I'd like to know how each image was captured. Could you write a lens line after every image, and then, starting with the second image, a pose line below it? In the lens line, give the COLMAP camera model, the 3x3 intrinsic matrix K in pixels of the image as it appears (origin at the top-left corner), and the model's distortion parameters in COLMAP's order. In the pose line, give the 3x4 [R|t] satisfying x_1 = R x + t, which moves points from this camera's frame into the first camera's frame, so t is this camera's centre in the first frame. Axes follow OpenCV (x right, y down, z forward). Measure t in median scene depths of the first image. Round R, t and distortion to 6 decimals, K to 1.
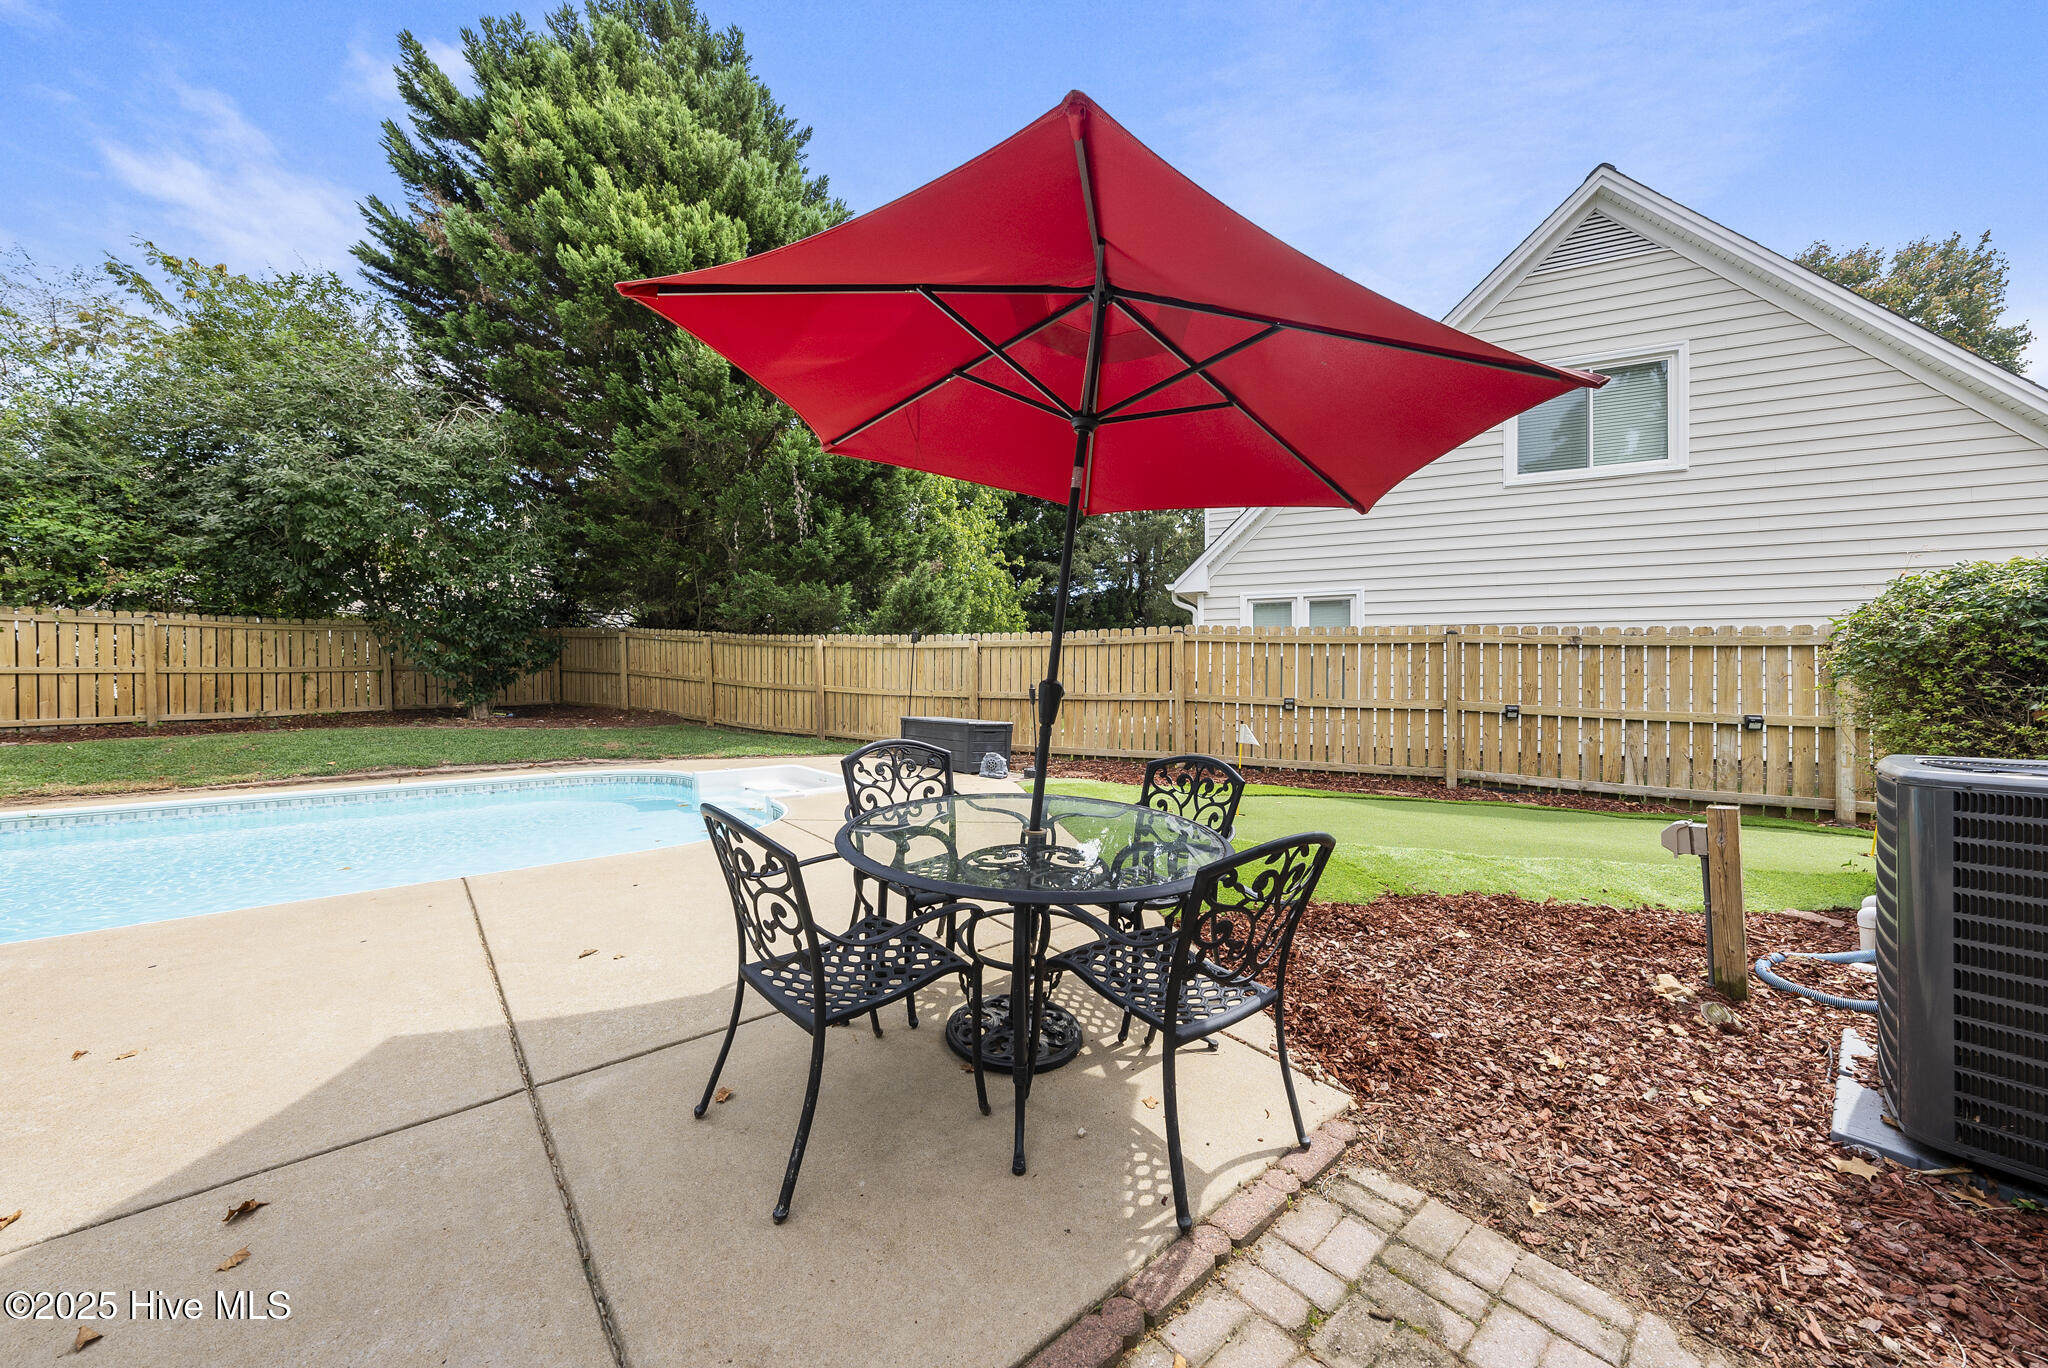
lens RADIAL K [[704.5, 0, 1020.7], [0, 704.5, 679.7], [0, 0, 1]] dist [-0.000361, -0.000030]
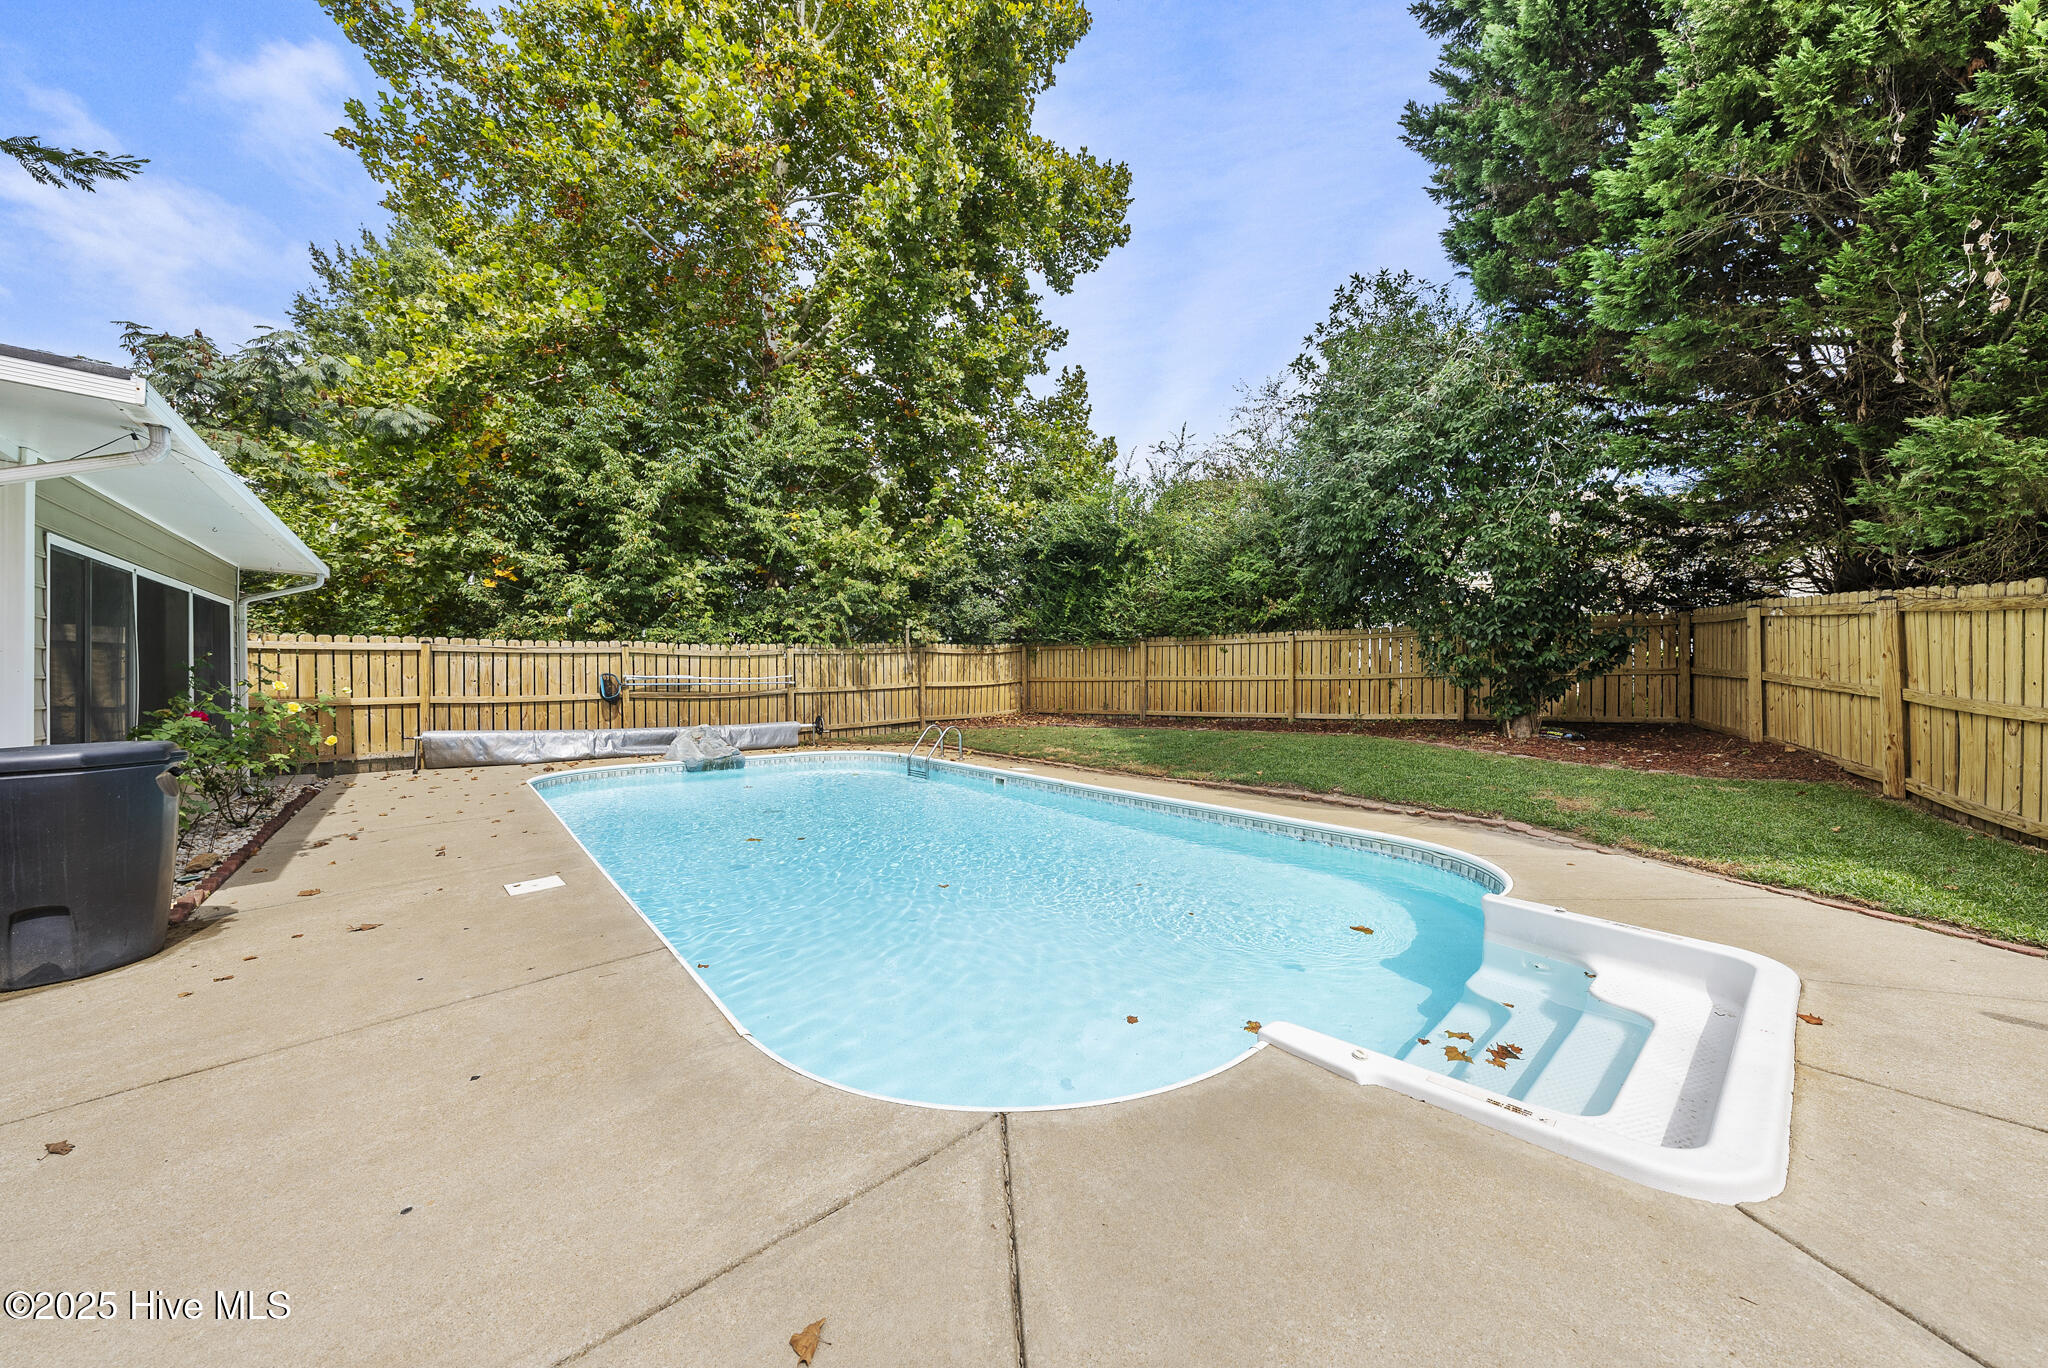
lens RADIAL K [[704.5, 0, 1020.7], [0, 704.5, 679.7], [0, 0, 1]] dist [-0.000361, -0.000030]
pose [[0.009504, 0.001449, -0.999954, 0.005658], [-0.002729, 0.999995, 0.001423, -0.008832], [0.999951, 0.002715, 0.009508, 0.455237]]
